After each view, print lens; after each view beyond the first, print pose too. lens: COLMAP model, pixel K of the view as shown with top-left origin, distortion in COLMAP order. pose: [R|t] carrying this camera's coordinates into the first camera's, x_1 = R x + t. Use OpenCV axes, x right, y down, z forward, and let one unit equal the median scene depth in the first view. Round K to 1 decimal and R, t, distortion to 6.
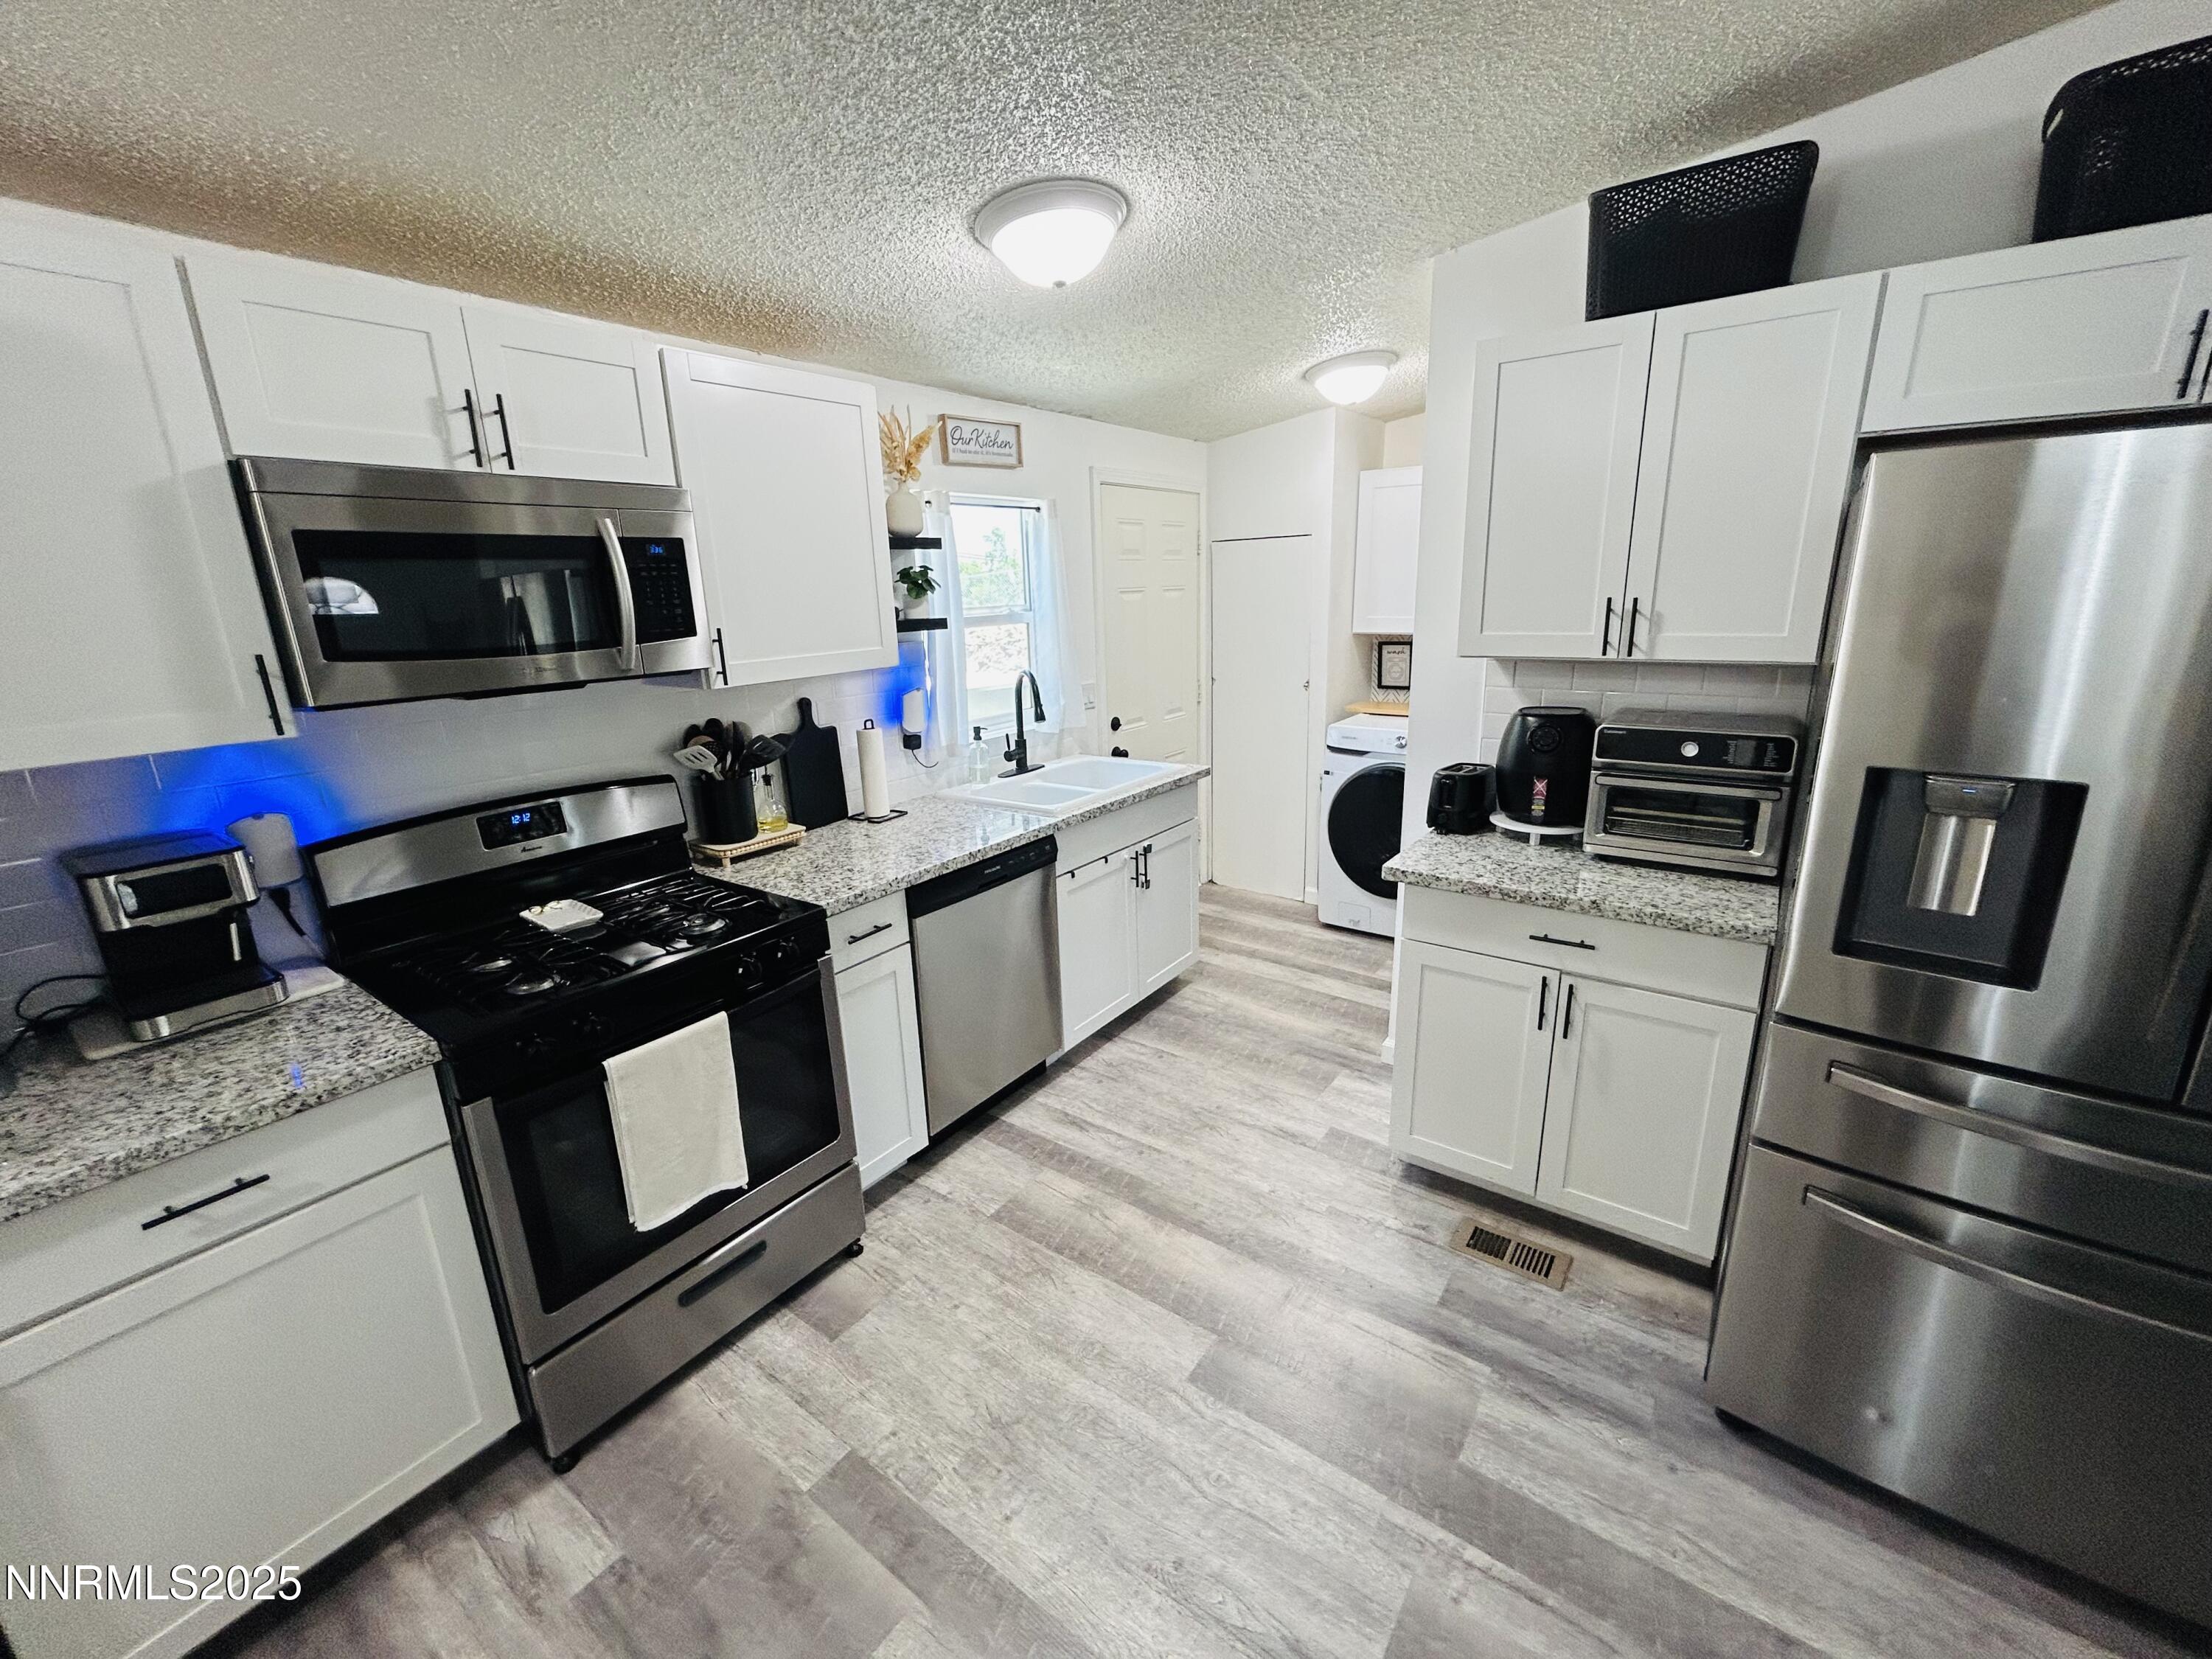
lens RADIAL K [[905.1, 0, 1102.4], [0, 905.1, 818.7], [0, 0, 1]] dist [0.002697, 0.000187]
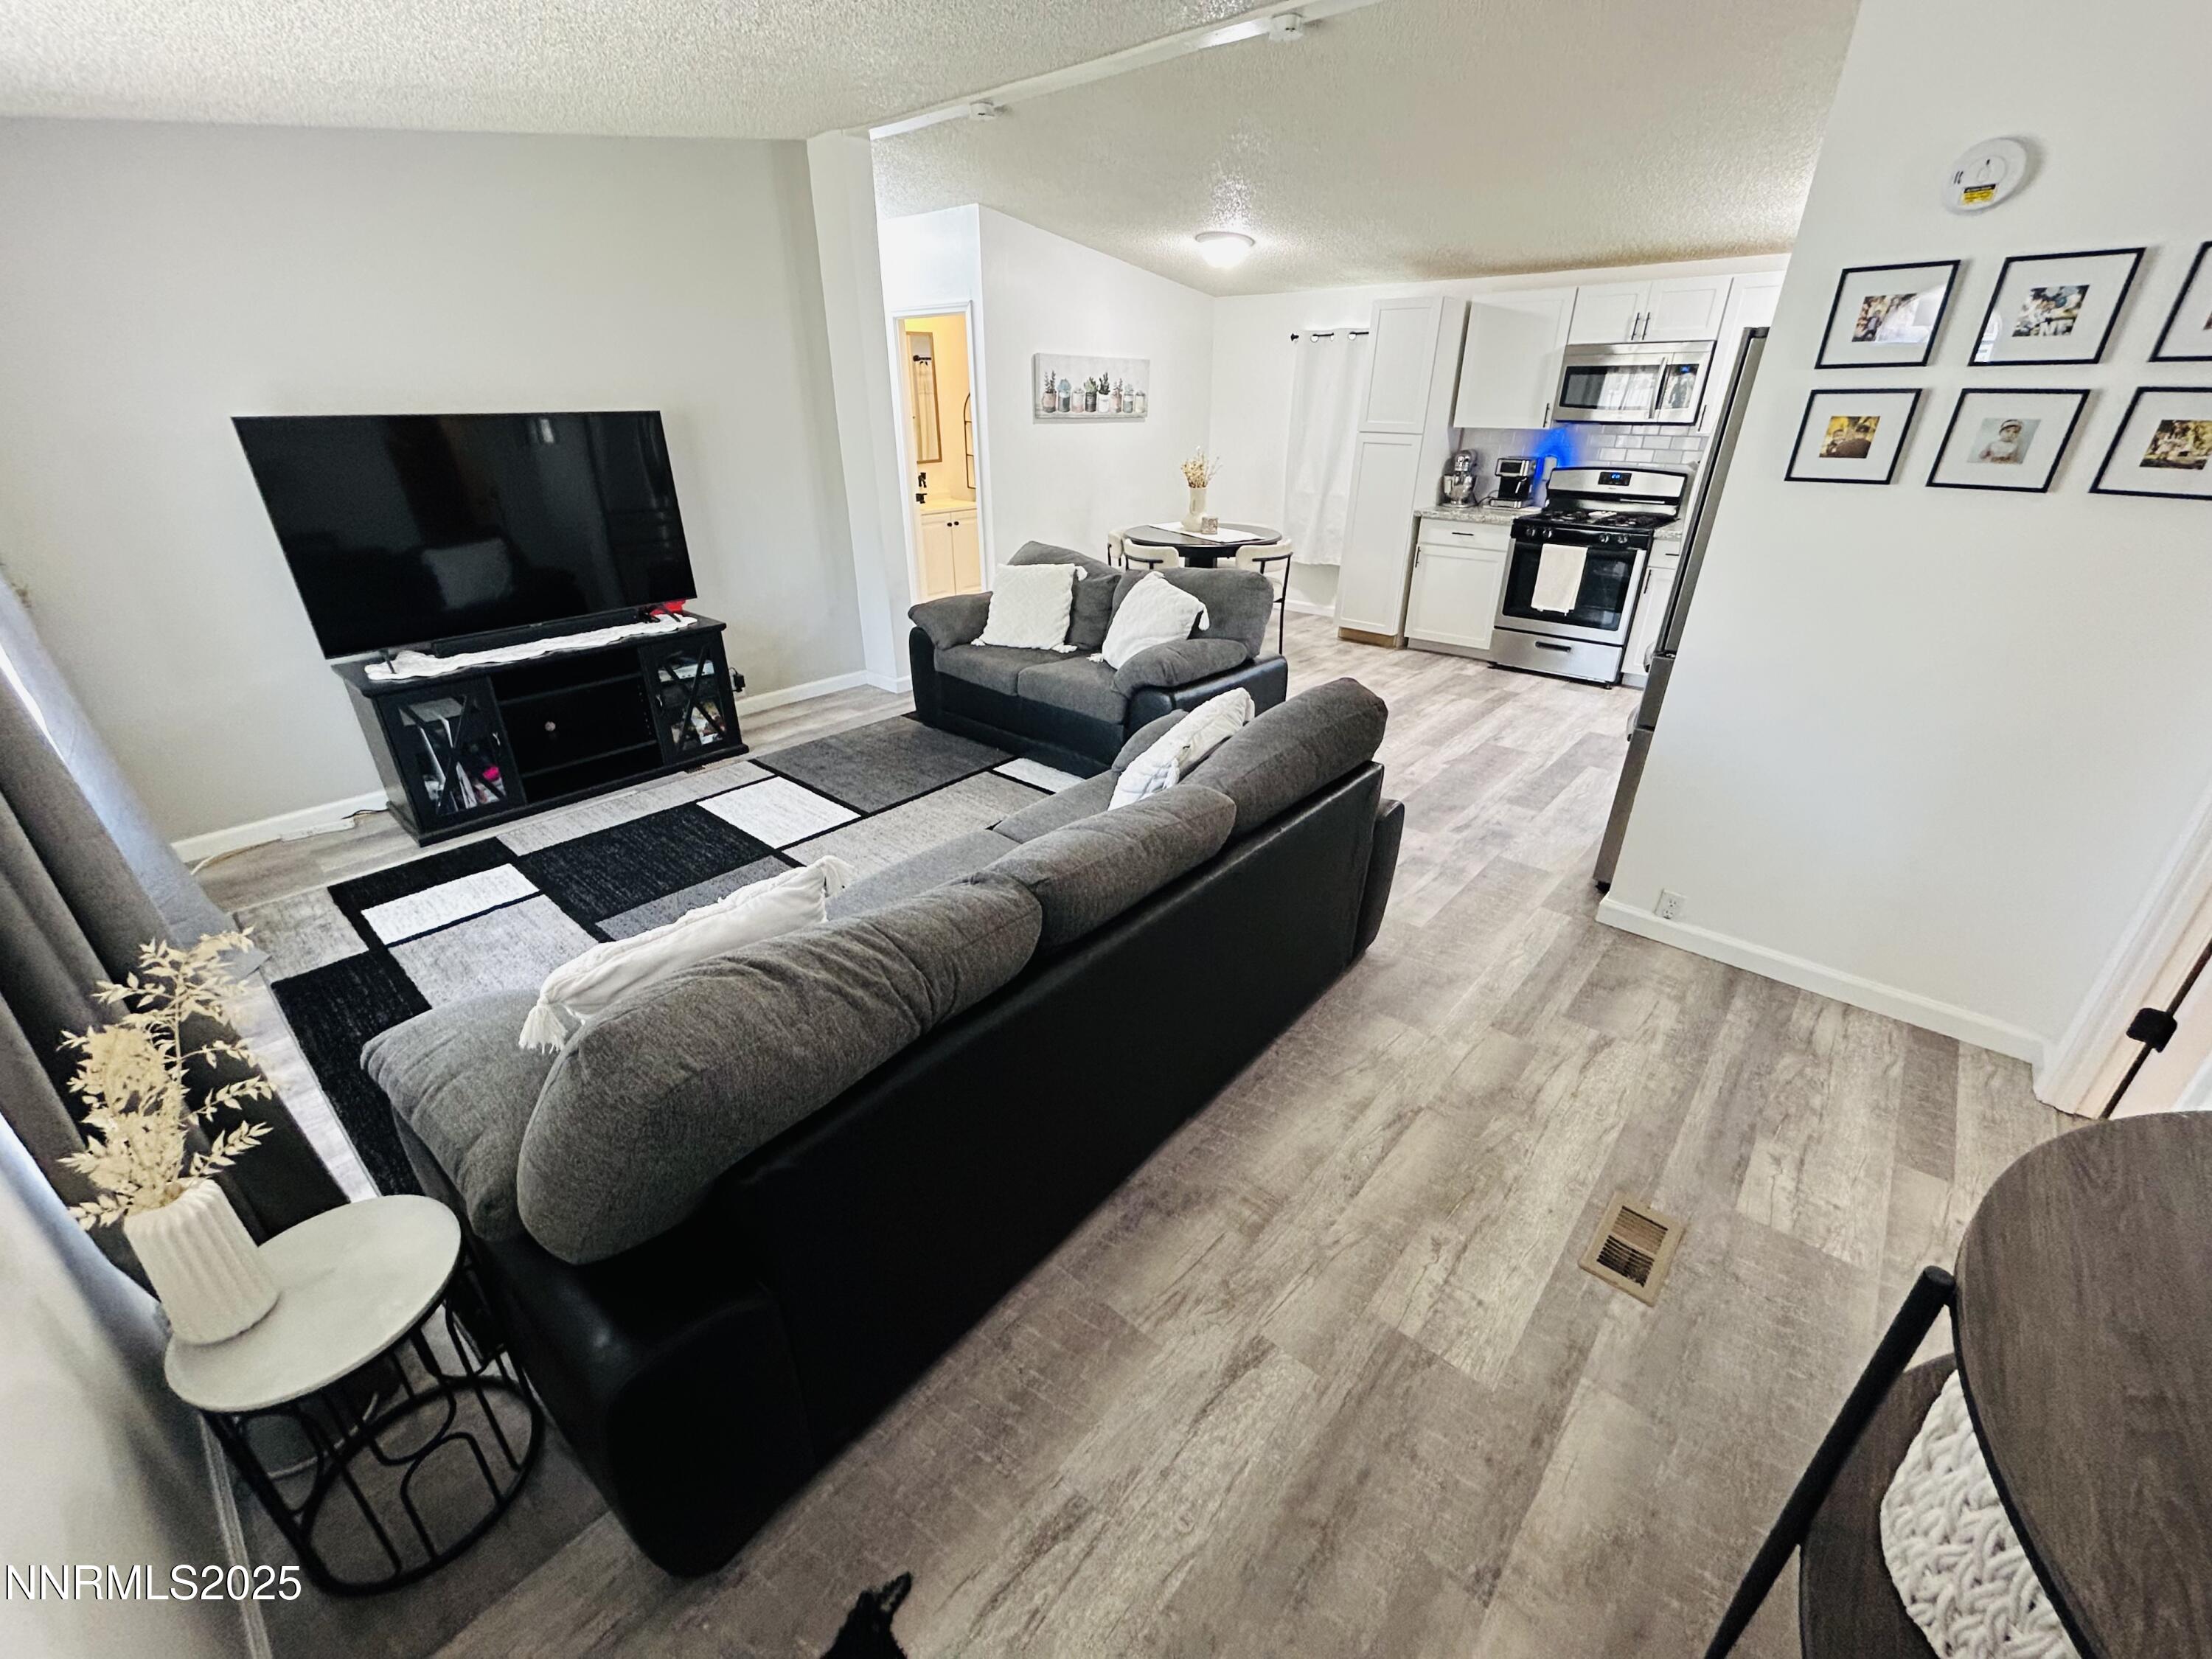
lens RADIAL K [[905.1, 0, 1103.7], [0, 905.1, 829.1], [0, 0, 1]] dist [0.002697, 0.000187]
pose [[-0.090882, 0.462276, -0.882067, 2.075383], [-0.249294, 0.846970, 0.469568, 0.003206], [0.964154, 0.262569, 0.038268, -0.263893]]
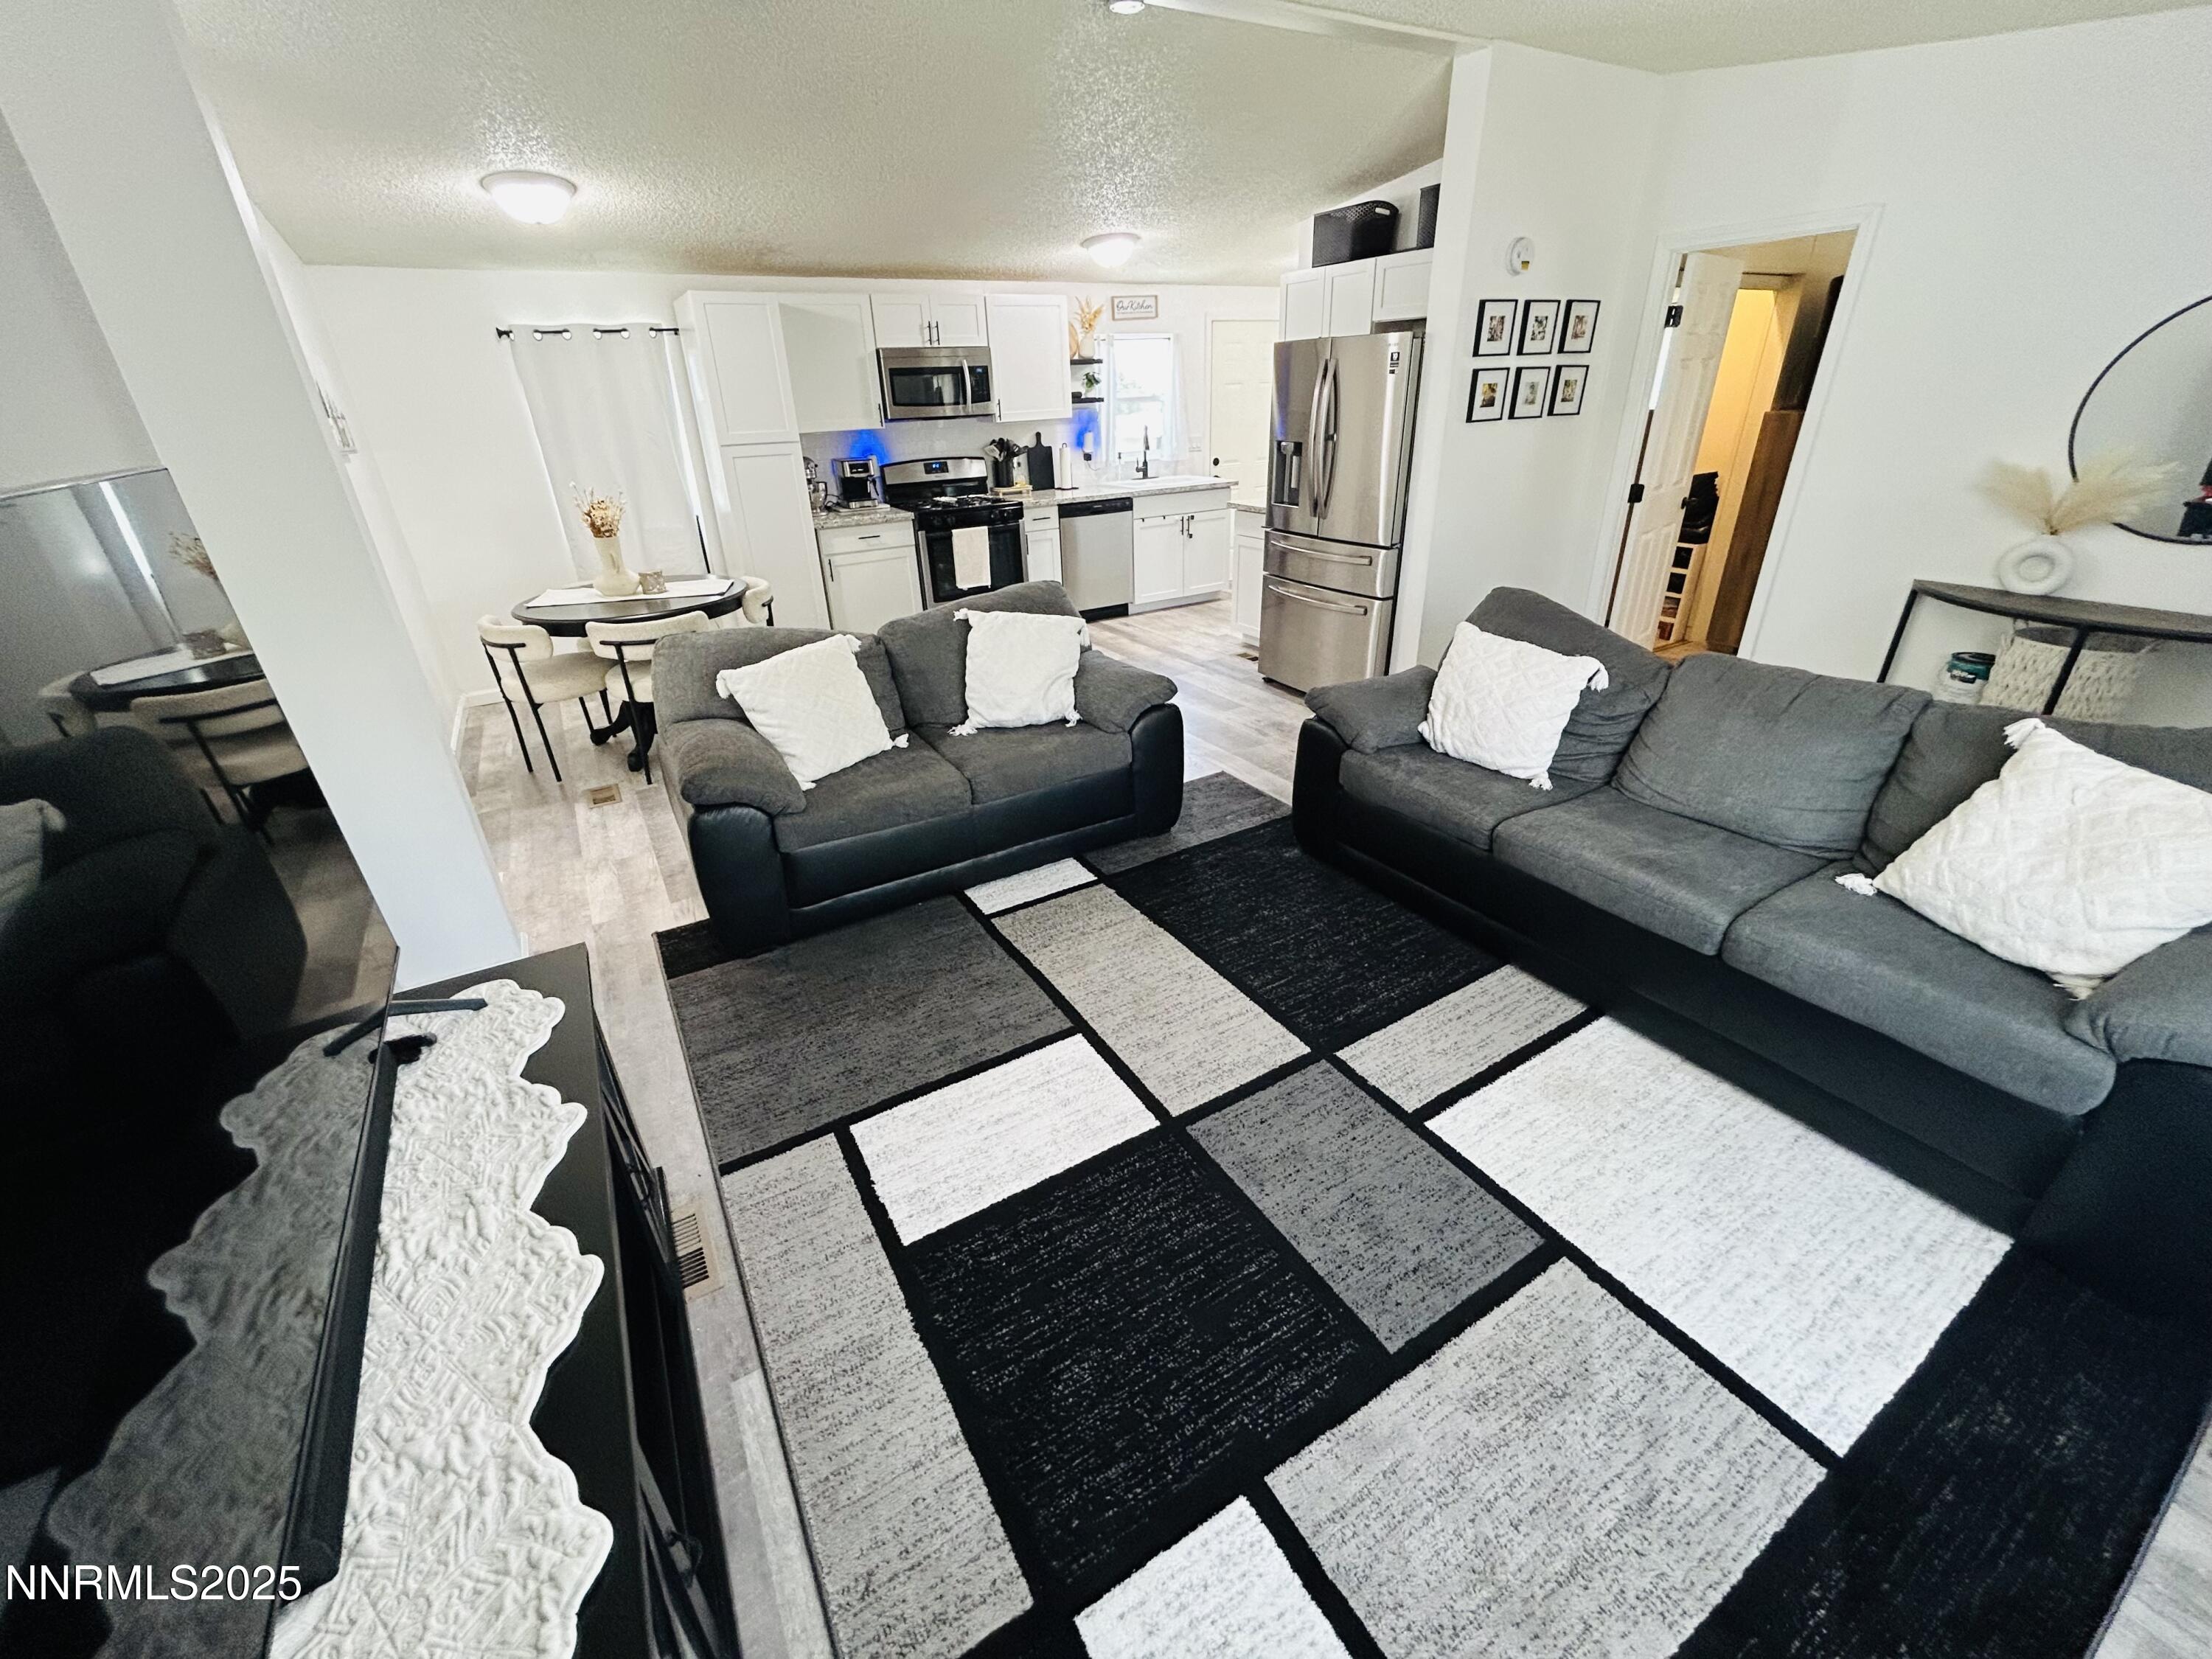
lens RADIAL K [[905.1, 0, 1105.1], [0, 905.1, 821.2], [0, 0, 1]] dist [0.002697, 0.000187]
pose [[0.919765, 0.171665, -0.352934, 1.022817], [-0.095015, 0.969913, 0.224146, 0.372835], [0.380794, -0.172627, 0.908403, -1.547138]]
